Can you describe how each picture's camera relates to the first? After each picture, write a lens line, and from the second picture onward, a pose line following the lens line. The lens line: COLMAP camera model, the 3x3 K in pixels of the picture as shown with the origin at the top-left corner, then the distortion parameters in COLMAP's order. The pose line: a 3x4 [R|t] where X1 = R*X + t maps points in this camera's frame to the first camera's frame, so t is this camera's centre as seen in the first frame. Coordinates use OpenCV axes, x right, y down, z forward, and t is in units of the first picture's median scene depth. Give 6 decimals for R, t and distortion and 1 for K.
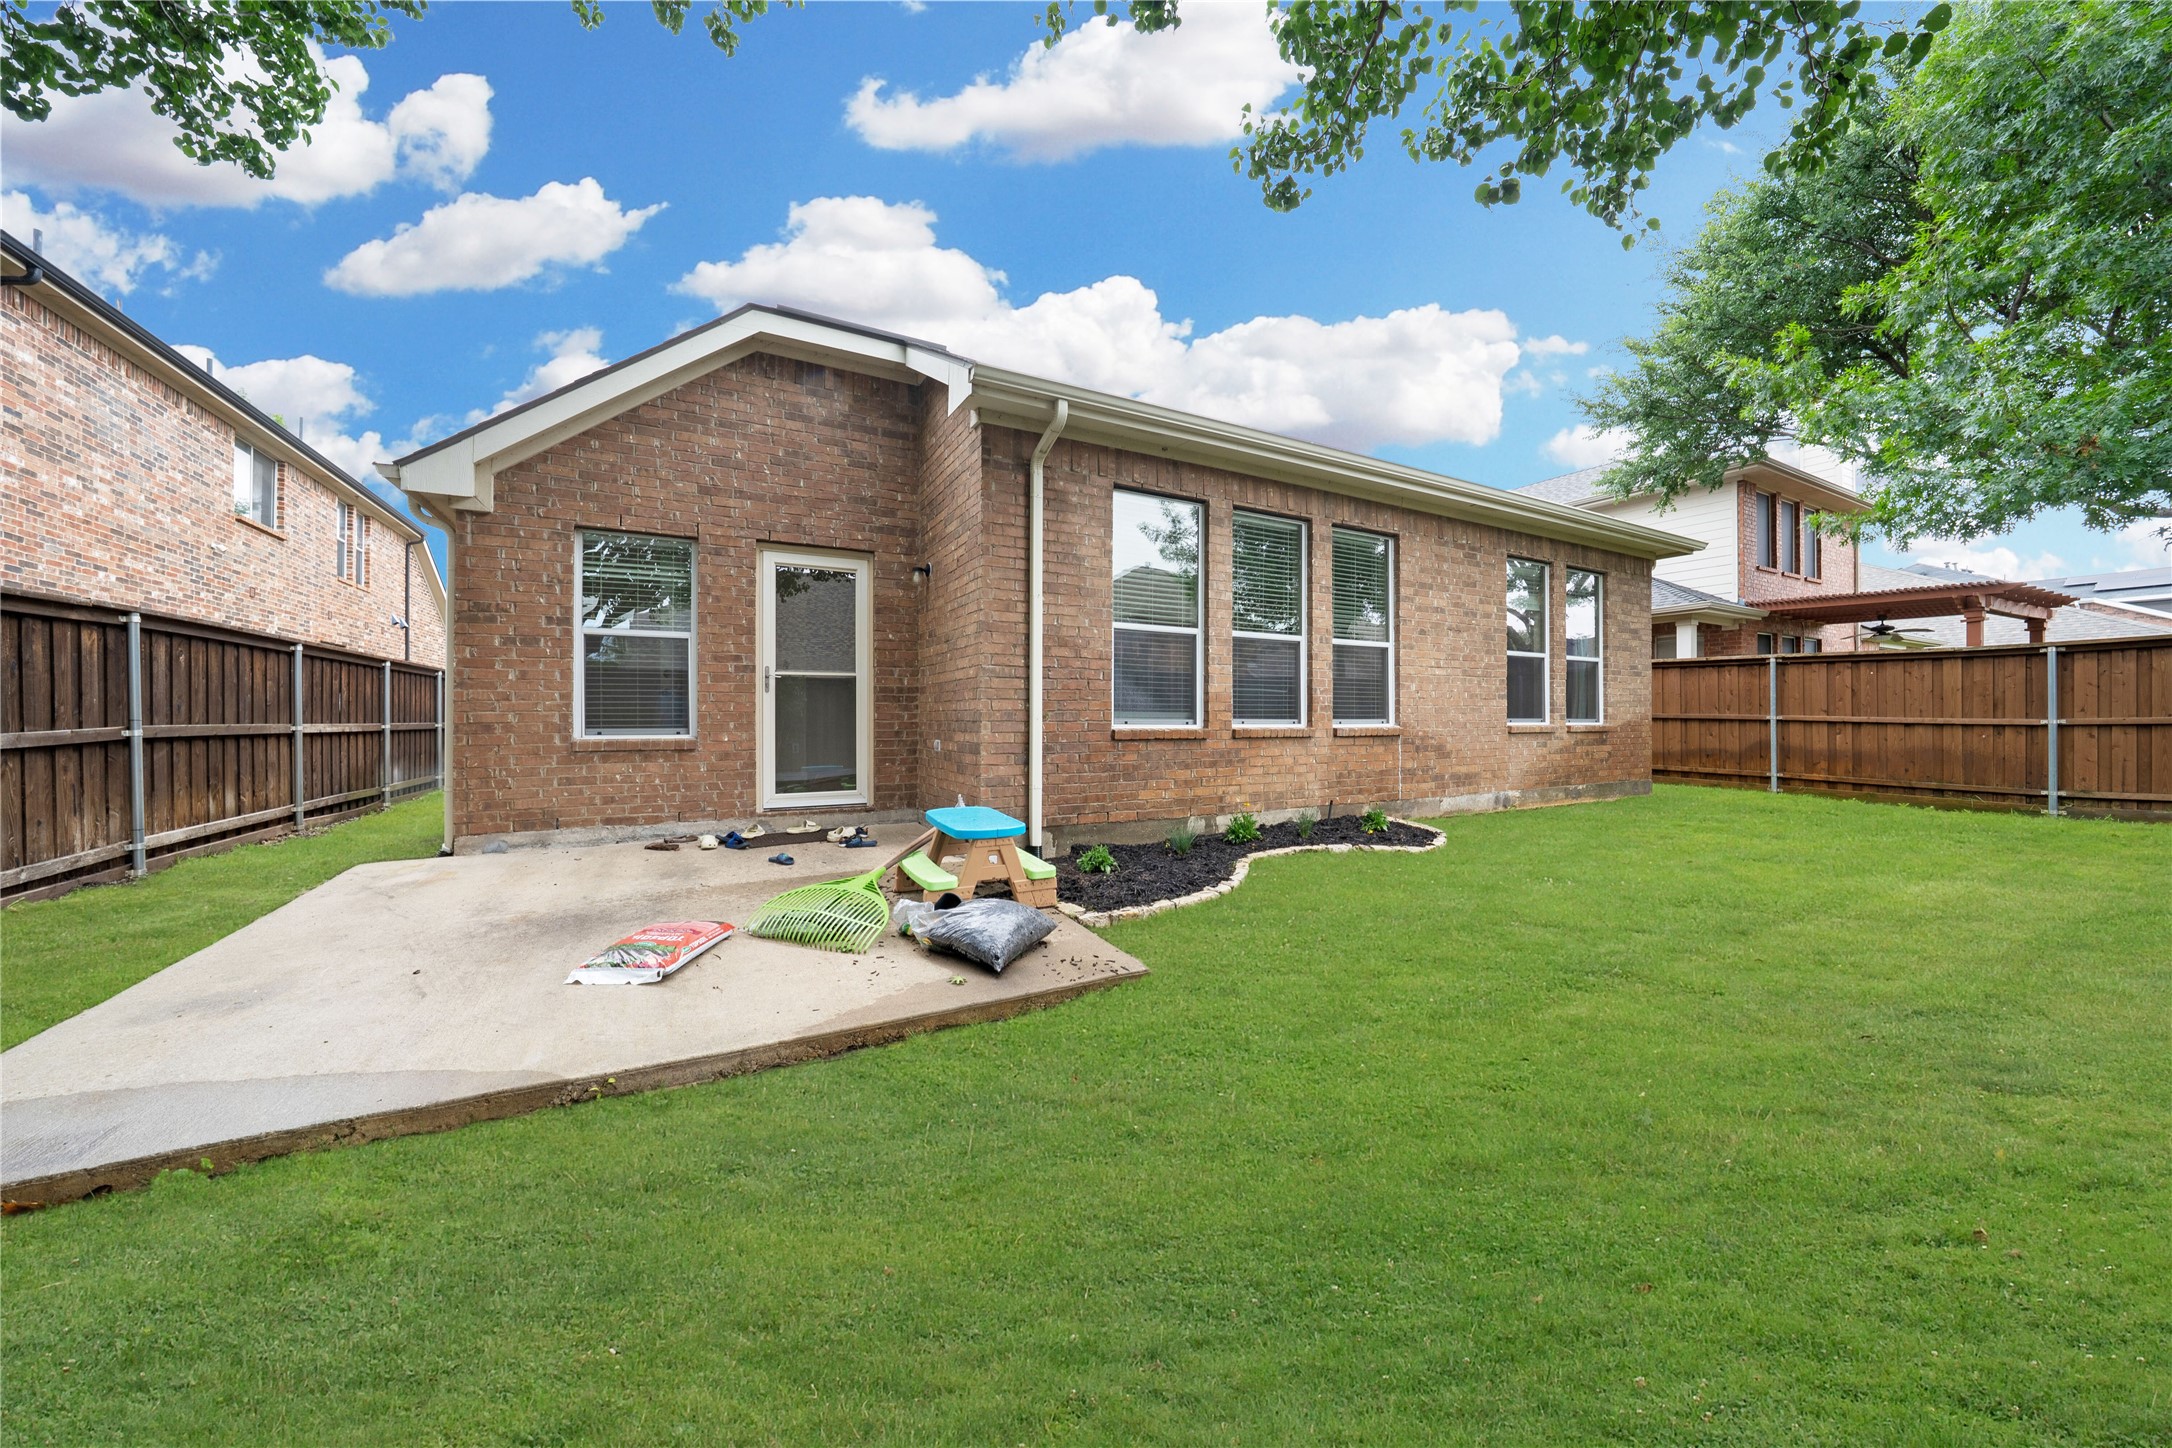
lens RADIAL K [[751.5, 0, 1090.0], [0, 751.5, 720.1], [0, 0, 1]] dist [-0.030025, 0.006478]
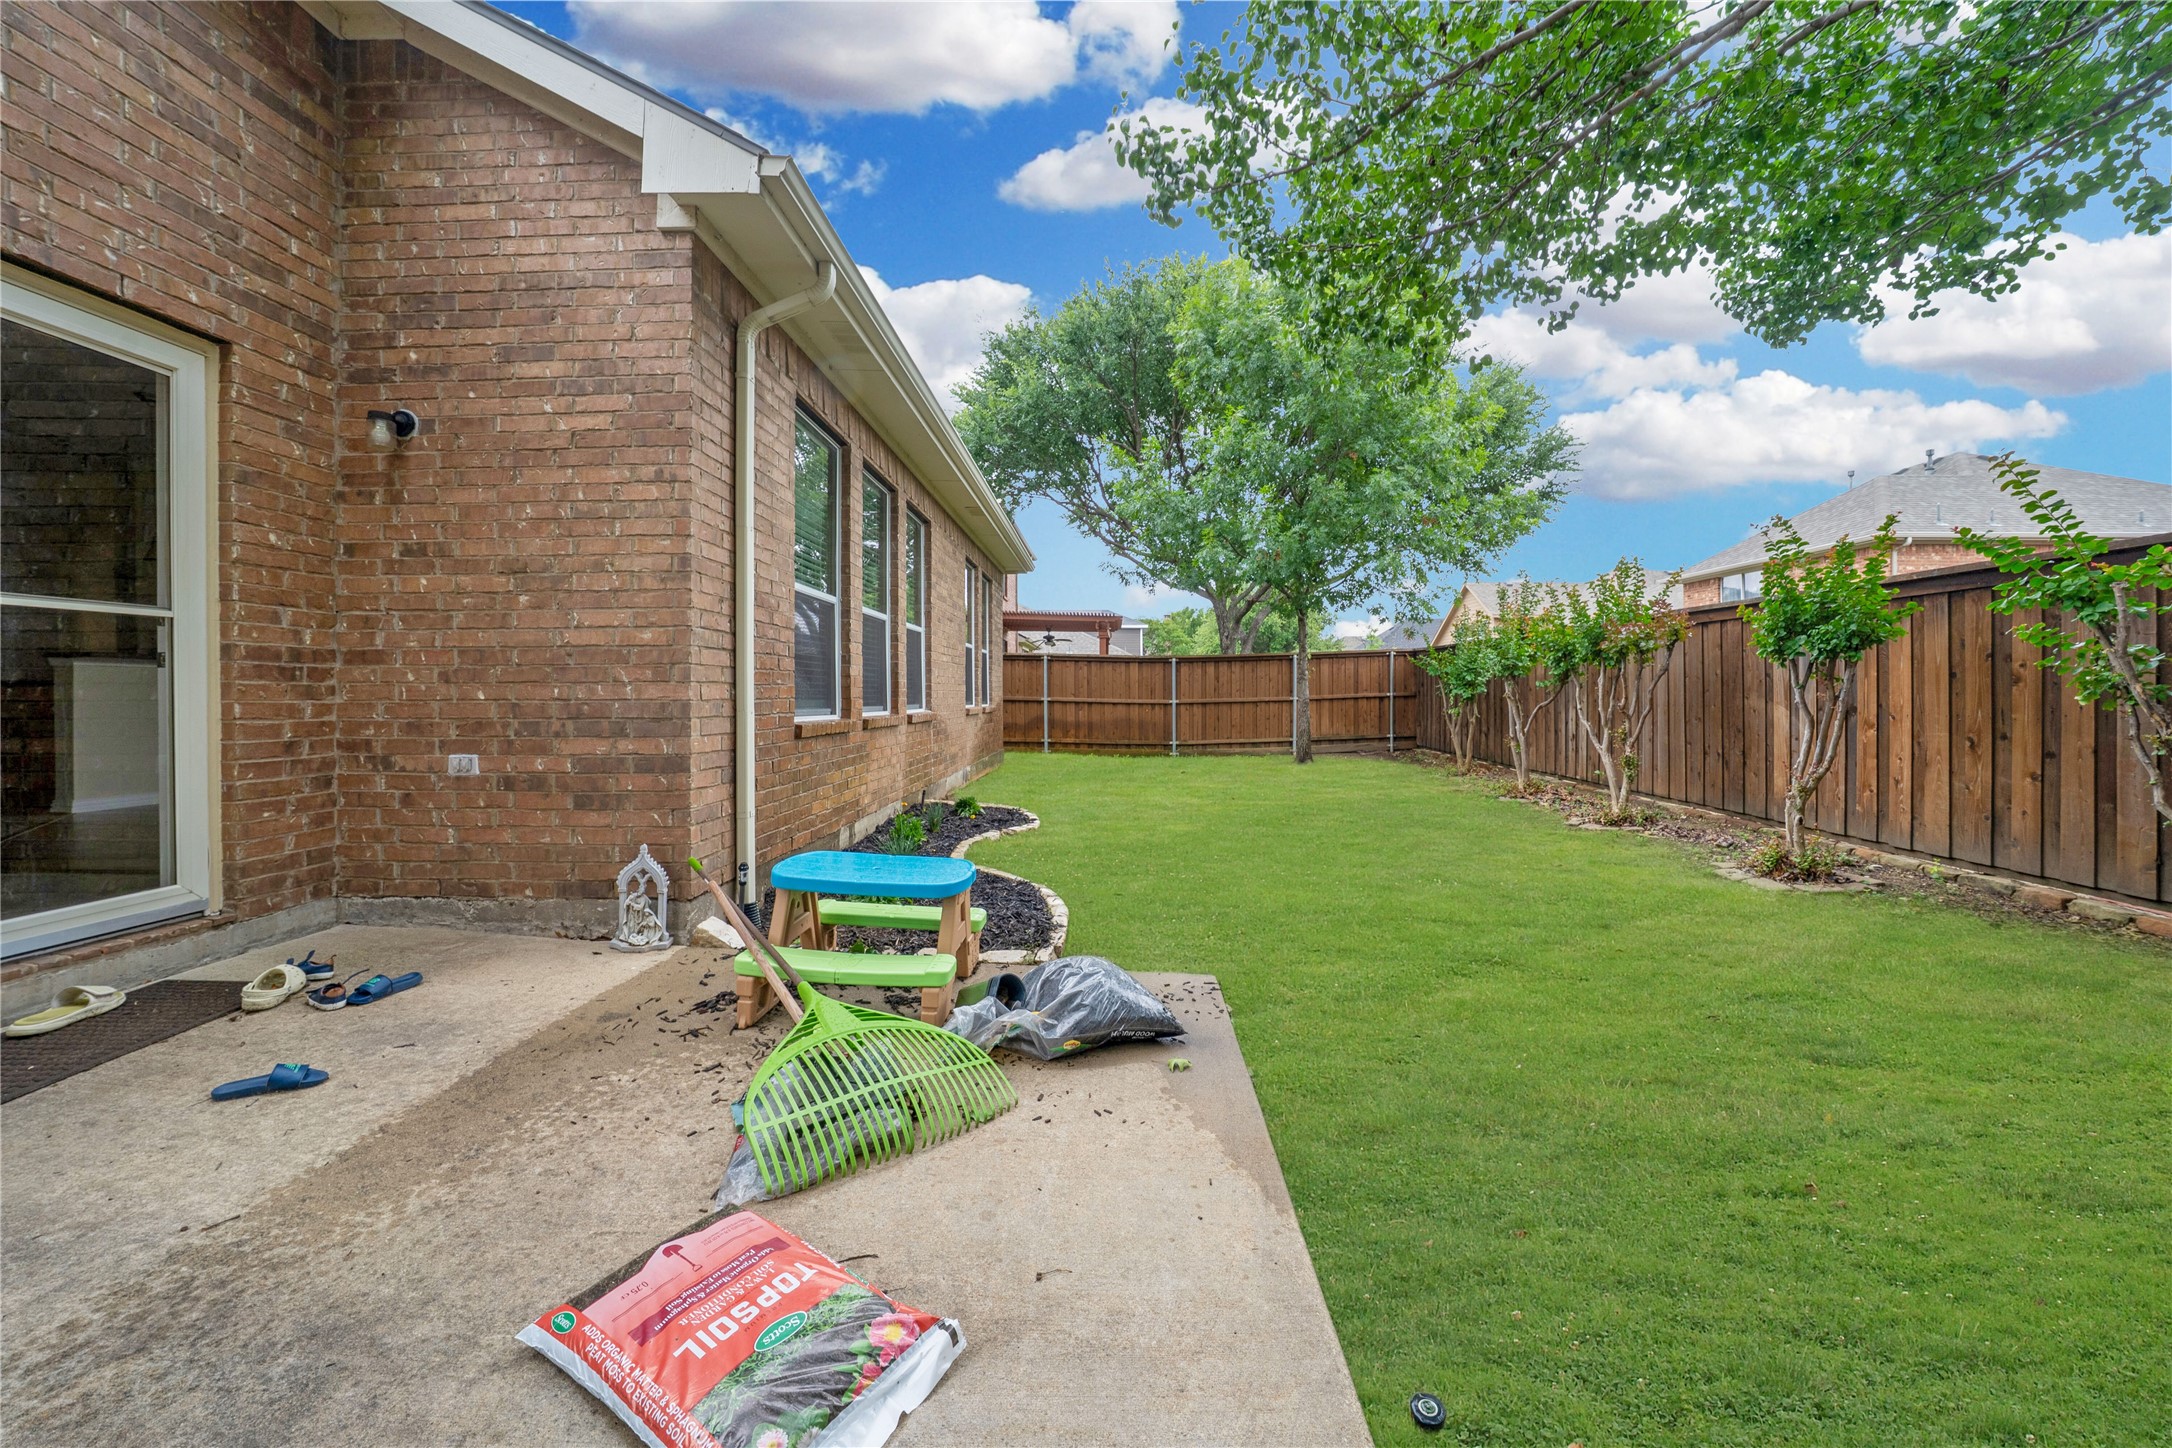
lens RADIAL K [[767.5, 0, 1093.3], [0, 767.5, 704.8], [0, 0, 1]] dist [-0.032244, 0.006016]
pose [[0.487382, -0.011348, 0.873115, -0.417387], [0.003828, 0.999934, 0.010859, -0.011680], [-0.873180, -0.001950, 0.487393, 0.328803]]
